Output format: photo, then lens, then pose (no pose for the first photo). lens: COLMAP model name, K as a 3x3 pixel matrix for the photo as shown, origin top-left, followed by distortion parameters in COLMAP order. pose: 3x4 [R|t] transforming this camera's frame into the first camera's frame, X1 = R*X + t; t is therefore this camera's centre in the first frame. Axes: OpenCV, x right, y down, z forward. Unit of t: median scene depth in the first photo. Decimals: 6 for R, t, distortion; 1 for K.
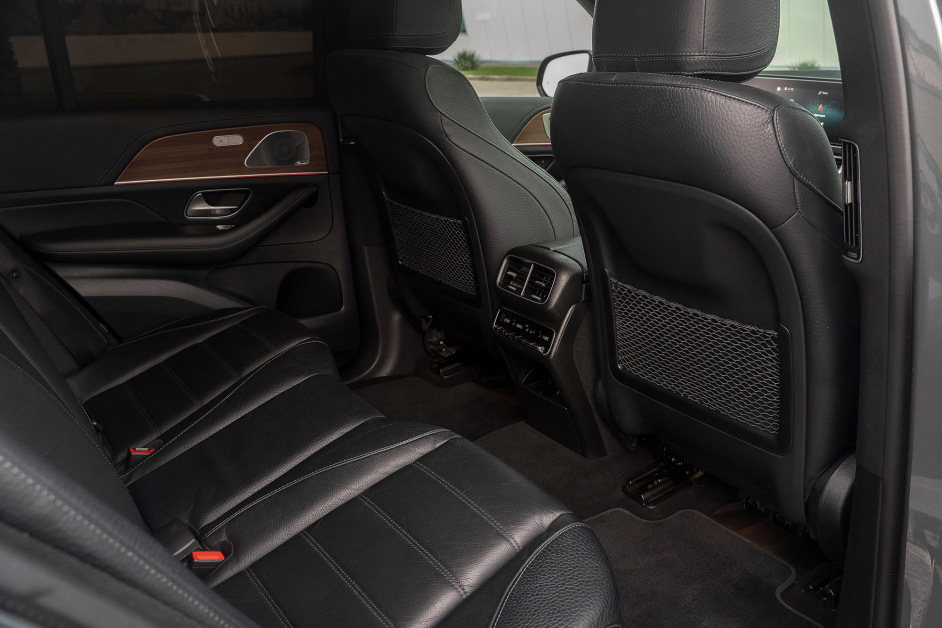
lens RADIAL K [[730.9, 0, 471.0], [0, 730.9, 314.0], [0, 0, 1]] dist [-0.005066, -0.002754]
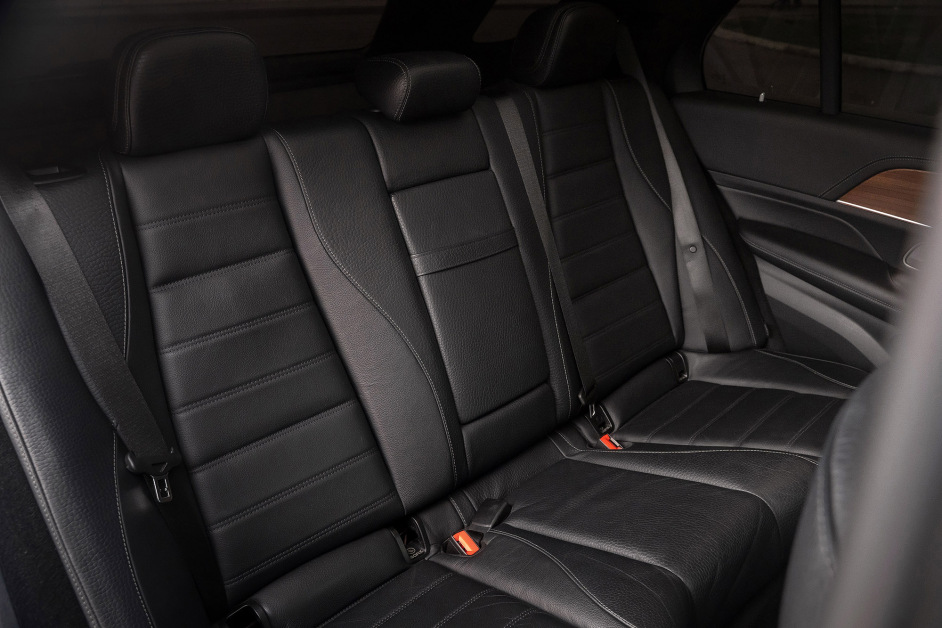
lens RADIAL K [[730.9, 0, 471.0], [0, 730.9, 314.0], [0, 0, 1]] dist [-0.005066, -0.002754]
pose [[0.284414, 0.448721, -0.847206, 0.229351], [-0.389397, 0.861593, 0.325618, -0.179112], [0.876059, 0.237289, 0.419779, 0.246240]]
